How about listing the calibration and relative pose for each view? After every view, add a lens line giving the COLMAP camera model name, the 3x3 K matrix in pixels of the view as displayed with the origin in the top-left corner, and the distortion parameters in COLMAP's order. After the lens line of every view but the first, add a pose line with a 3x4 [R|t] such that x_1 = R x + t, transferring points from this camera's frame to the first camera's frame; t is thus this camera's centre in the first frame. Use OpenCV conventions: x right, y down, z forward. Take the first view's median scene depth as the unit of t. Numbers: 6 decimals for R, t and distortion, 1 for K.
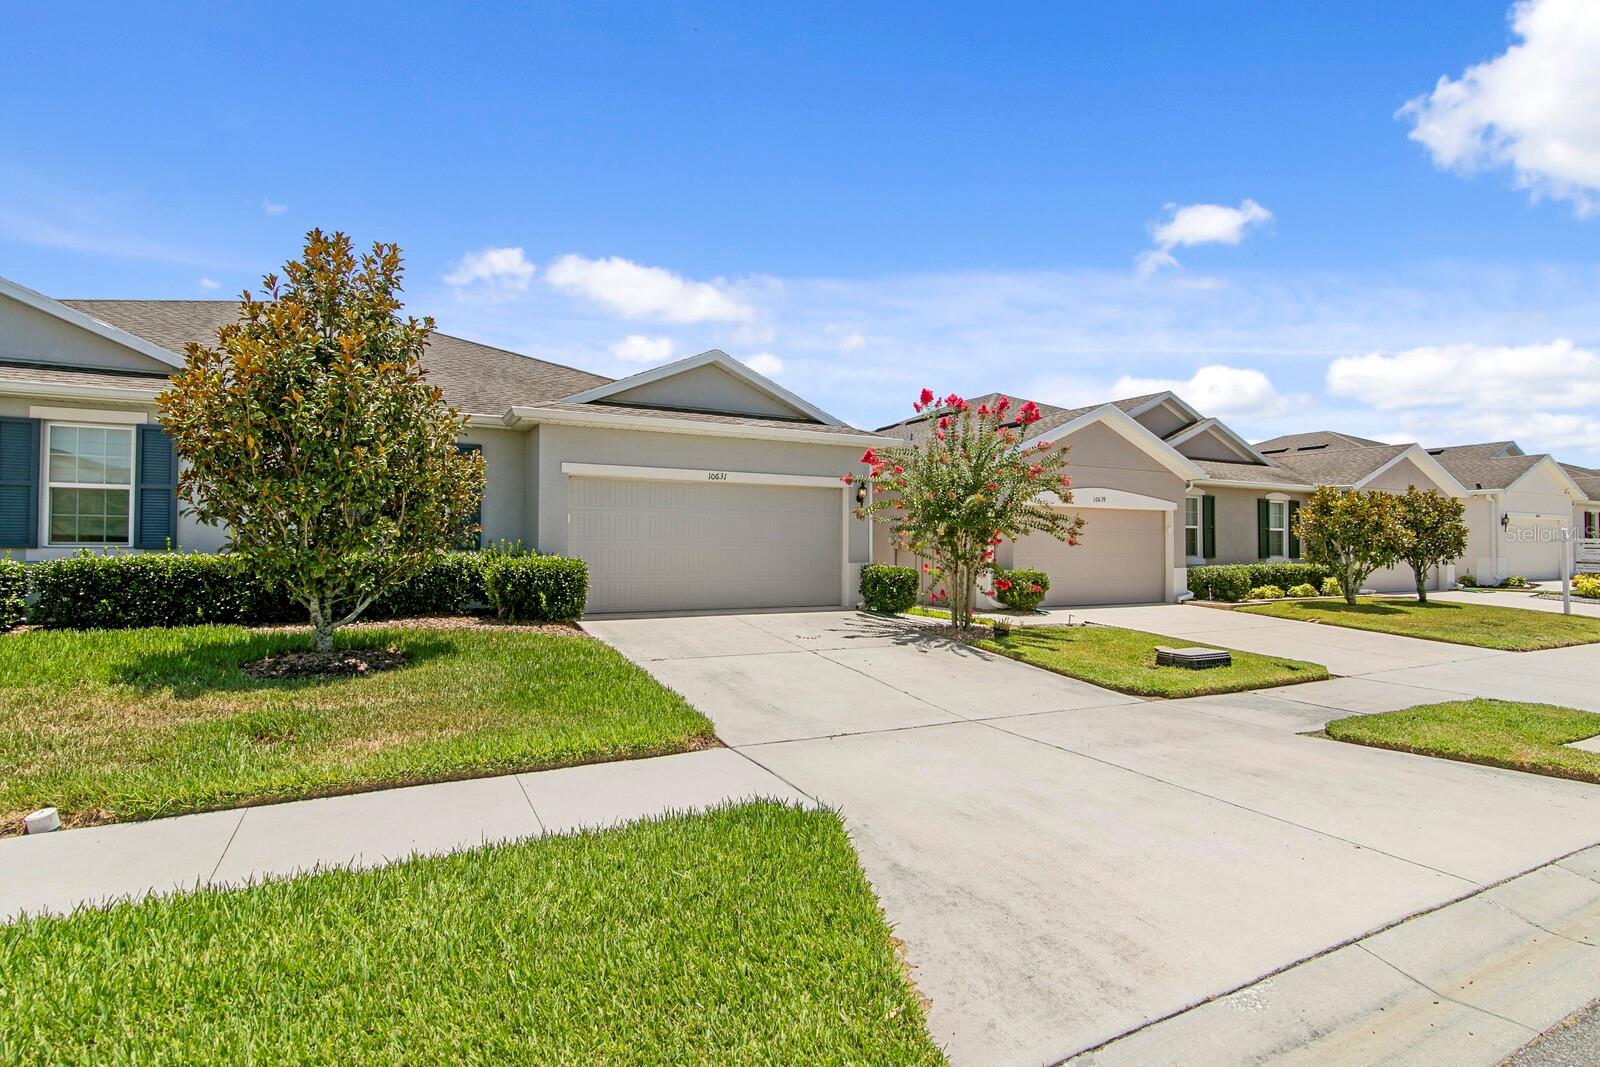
lens RADIAL K [[827.0, 0, 782.4], [0, 827.0, 504.6], [0, 0, 1]] dist [-0.002556, 0.000306]
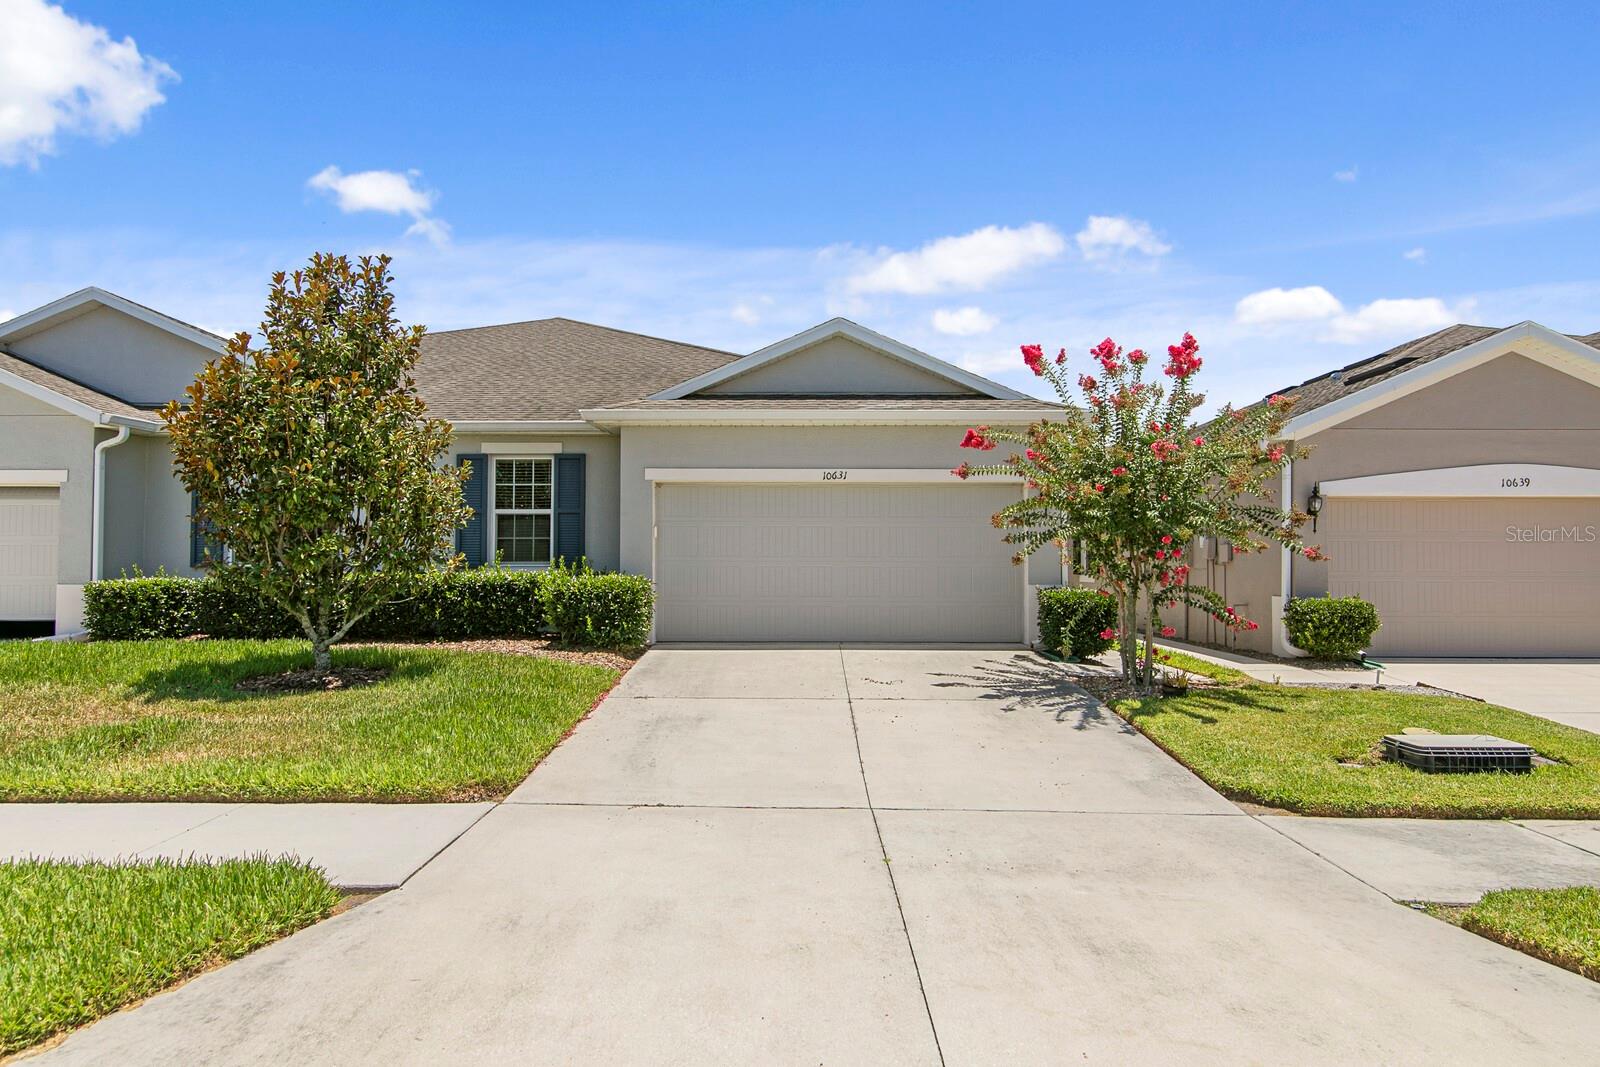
lens RADIAL K [[987.2, 0, 752.2], [0, 987.2, 528.7], [0, 0, 1]] dist [0.002010, -0.003201]
pose [[0.874860, -0.020029, -0.483962, 0.430078], [0.027624, 0.999582, 0.008569, 0.009074], [0.483588, -0.020866, 0.875047, 0.168052]]
